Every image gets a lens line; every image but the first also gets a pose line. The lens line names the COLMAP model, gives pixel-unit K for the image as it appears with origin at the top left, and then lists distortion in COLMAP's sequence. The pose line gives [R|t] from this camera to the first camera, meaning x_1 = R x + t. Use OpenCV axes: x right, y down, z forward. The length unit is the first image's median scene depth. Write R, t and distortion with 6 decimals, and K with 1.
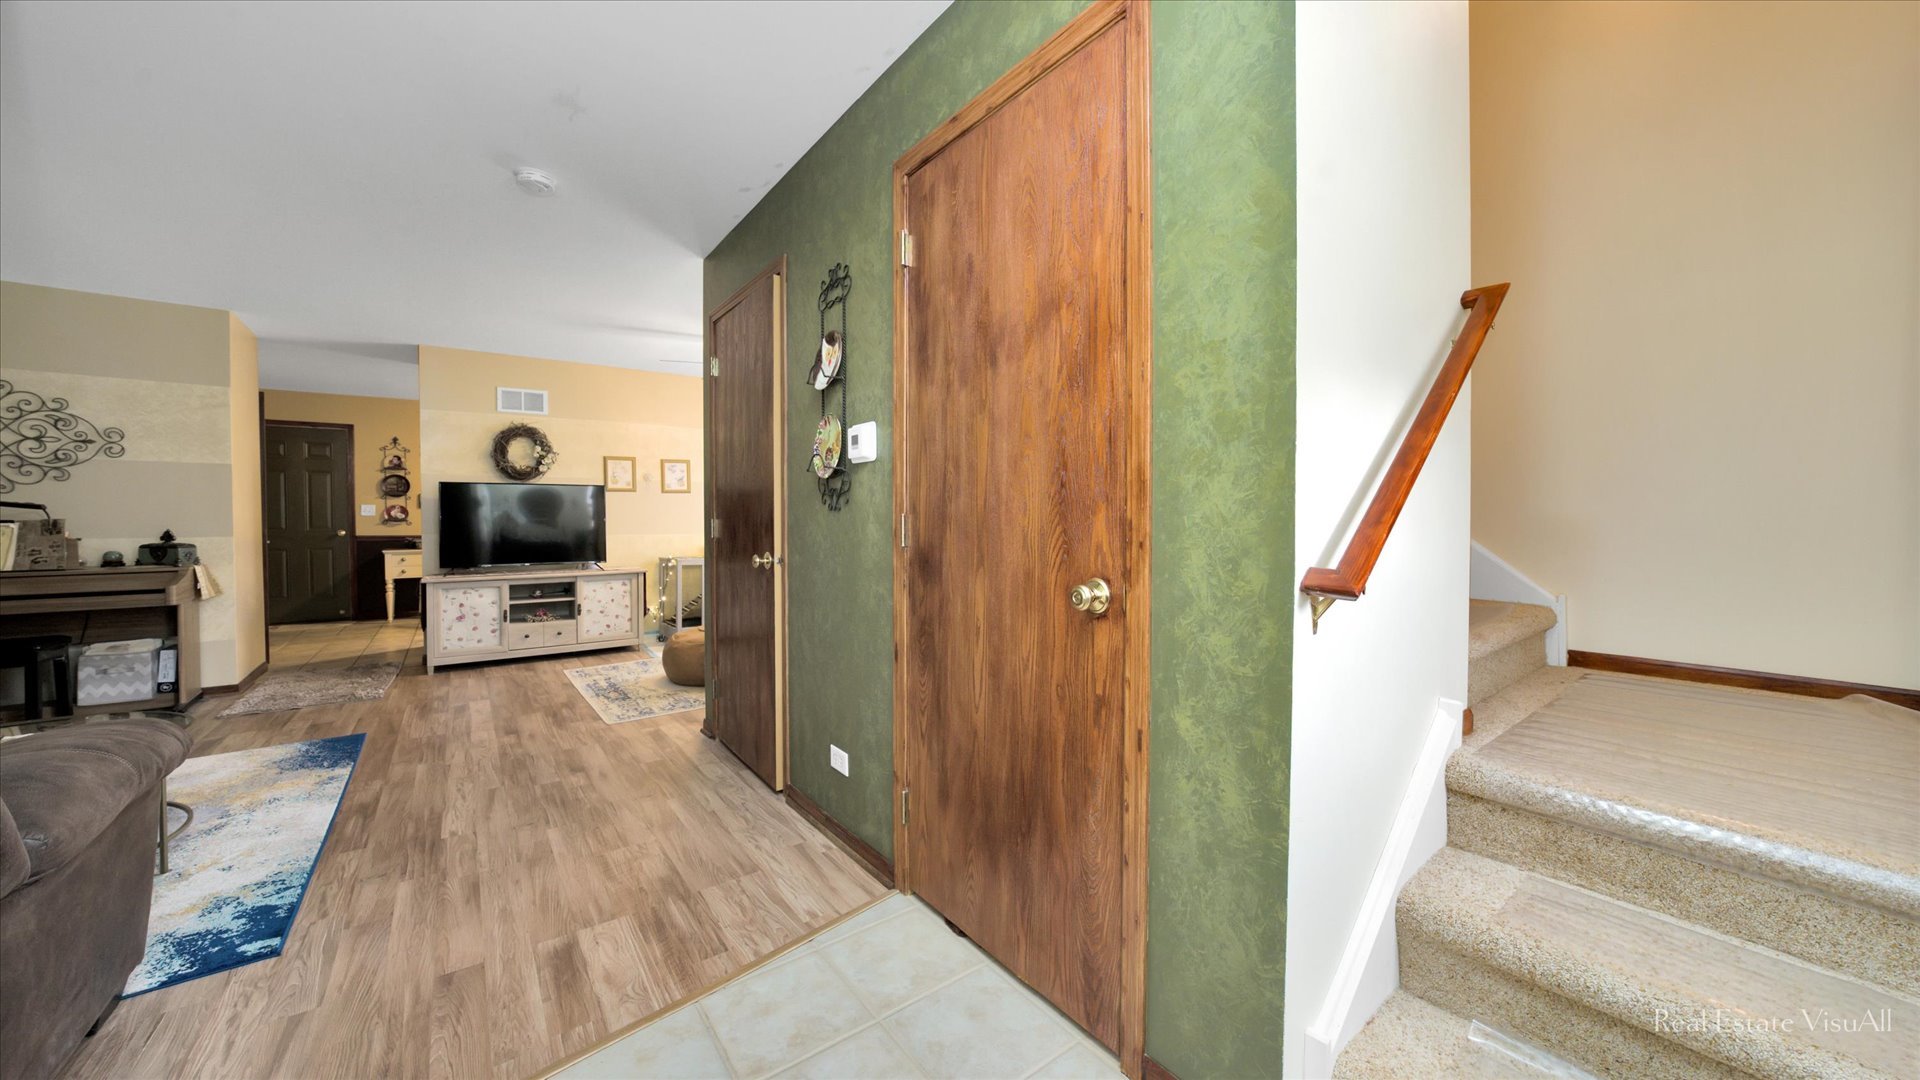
lens RADIAL K [[647.1, 0, 957.0], [0, 647.1, 529.1], [0, 0, 1]] dist [-0.001519, -0.000134]
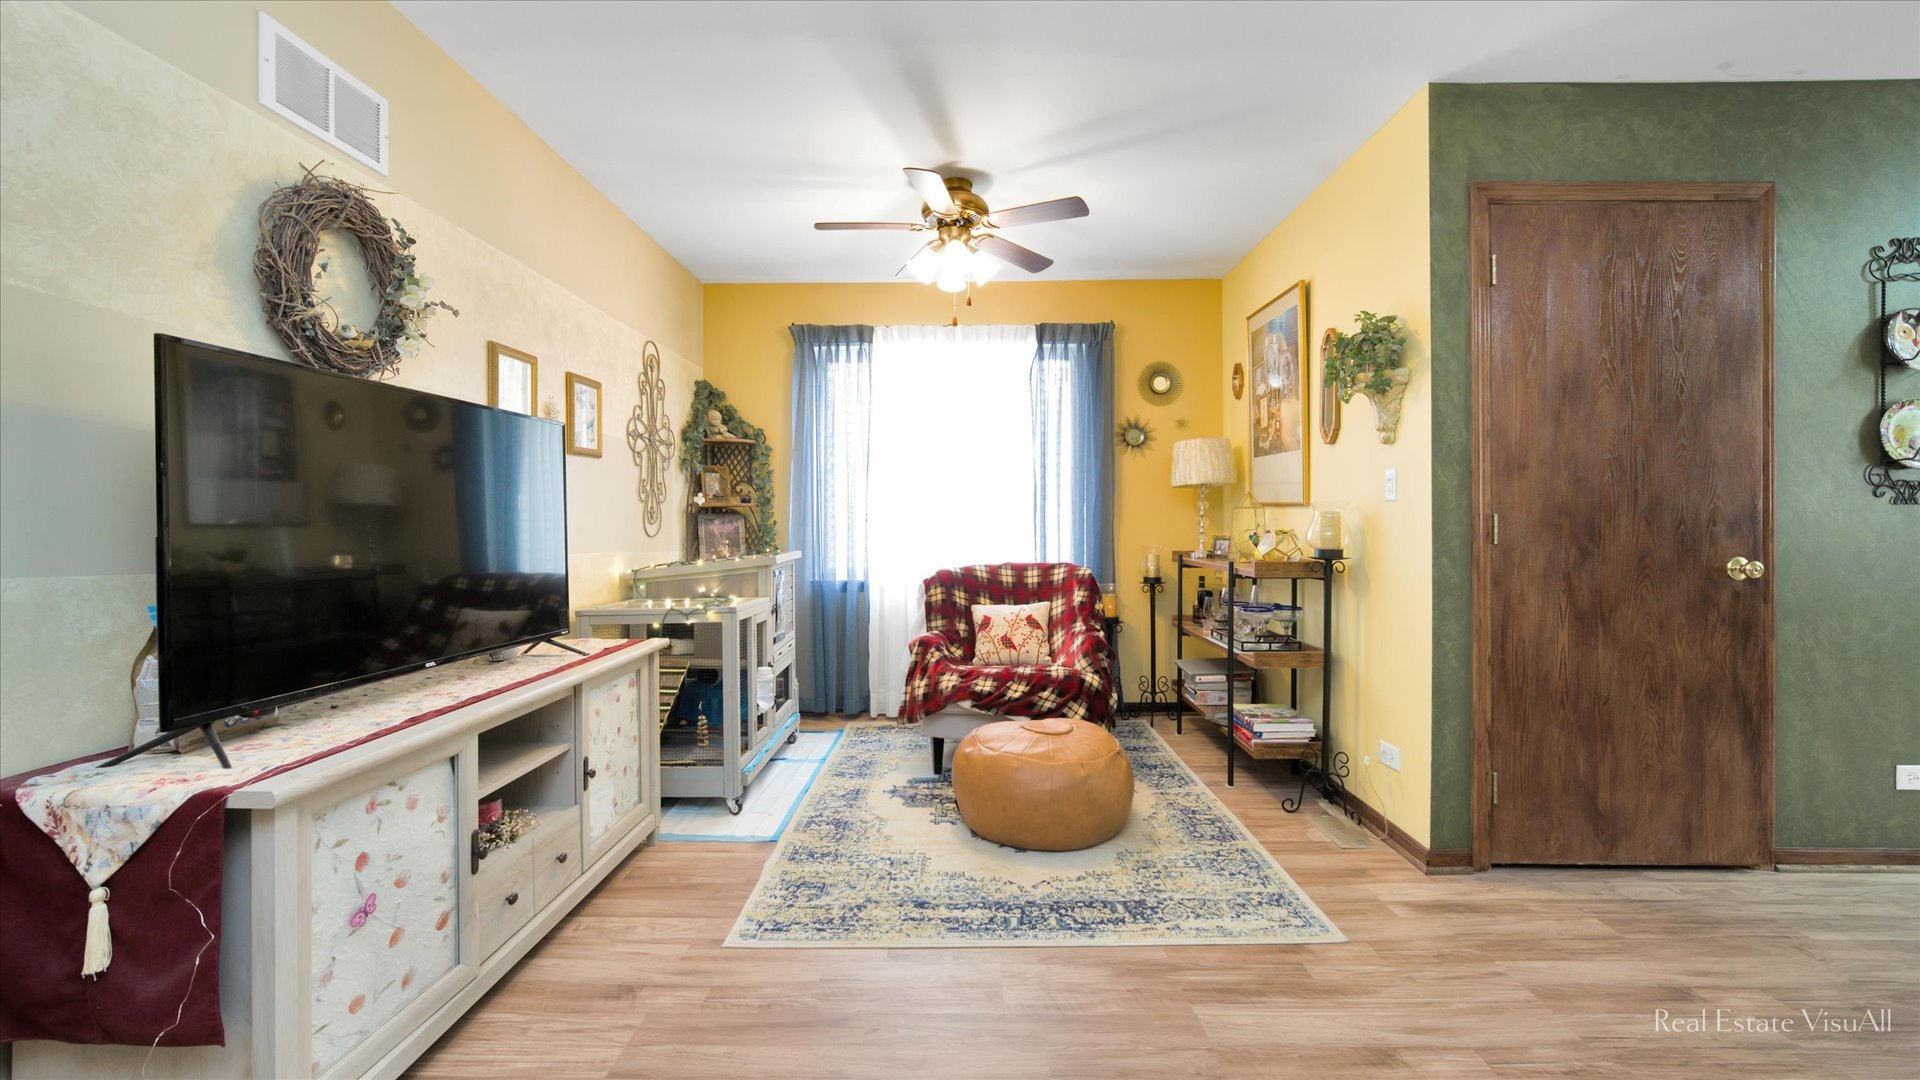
lens RADIAL K [[781.4, 0, 965.0], [0, 781.4, 530.8], [0, 0, 1]] dist [0.003818, 0.000375]
pose [[0.612858, -0.007084, 0.790162, -1.493390], [0.013028, 0.999914, -0.001139, -0.010354], [-0.790086, 0.010992, 0.612898, 1.093949]]
